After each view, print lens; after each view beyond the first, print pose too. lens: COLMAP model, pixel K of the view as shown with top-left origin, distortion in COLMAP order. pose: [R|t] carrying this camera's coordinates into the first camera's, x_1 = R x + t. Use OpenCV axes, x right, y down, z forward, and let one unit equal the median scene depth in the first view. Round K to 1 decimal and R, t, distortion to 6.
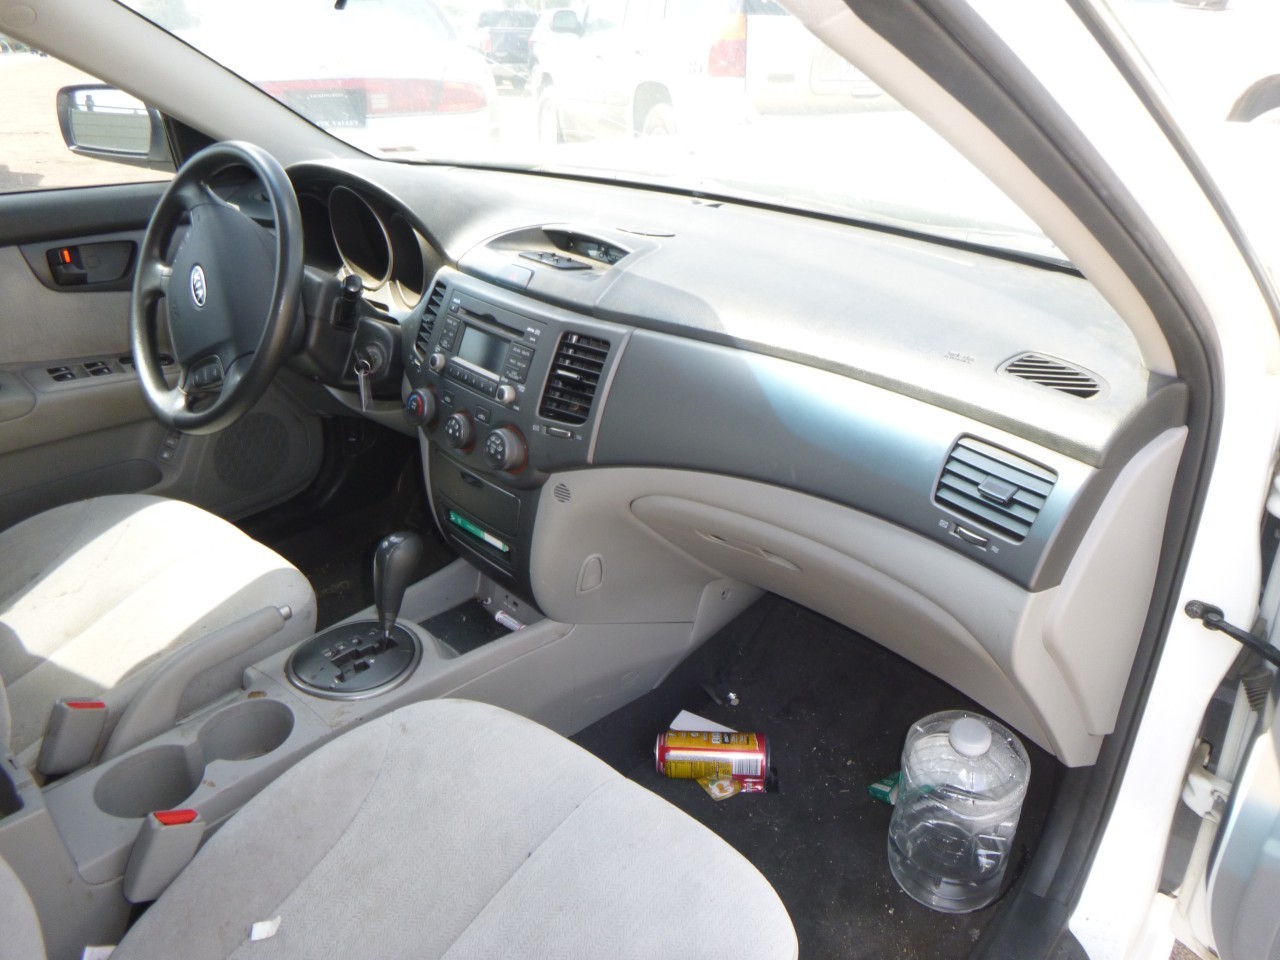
lens RADIAL K [[920.2, 0, 640.0], [0, 920.2, 480.0], [0, 0, 1]] dist [-0.031436, -0.000379]
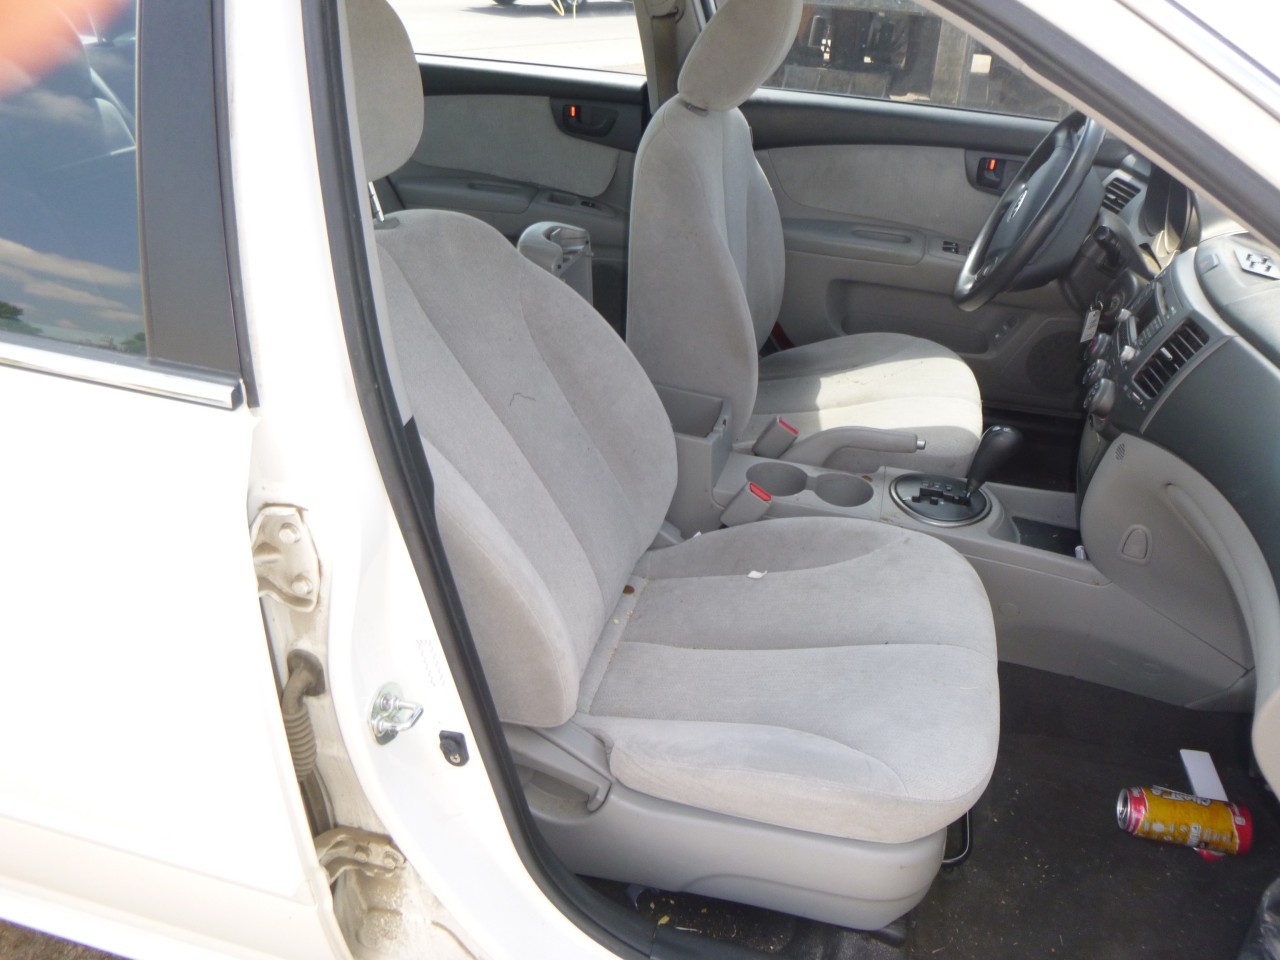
lens RADIAL K [[920.2, 0, 640.0], [0, 920.2, 480.0], [0, 0, 1]] dist [-0.031436, -0.000379]
pose [[0.421594, 0.466577, -0.777537, 0.529219], [-0.408228, 0.863318, 0.296703, -0.044410], [0.809697, 0.192324, 0.554439, -0.089374]]
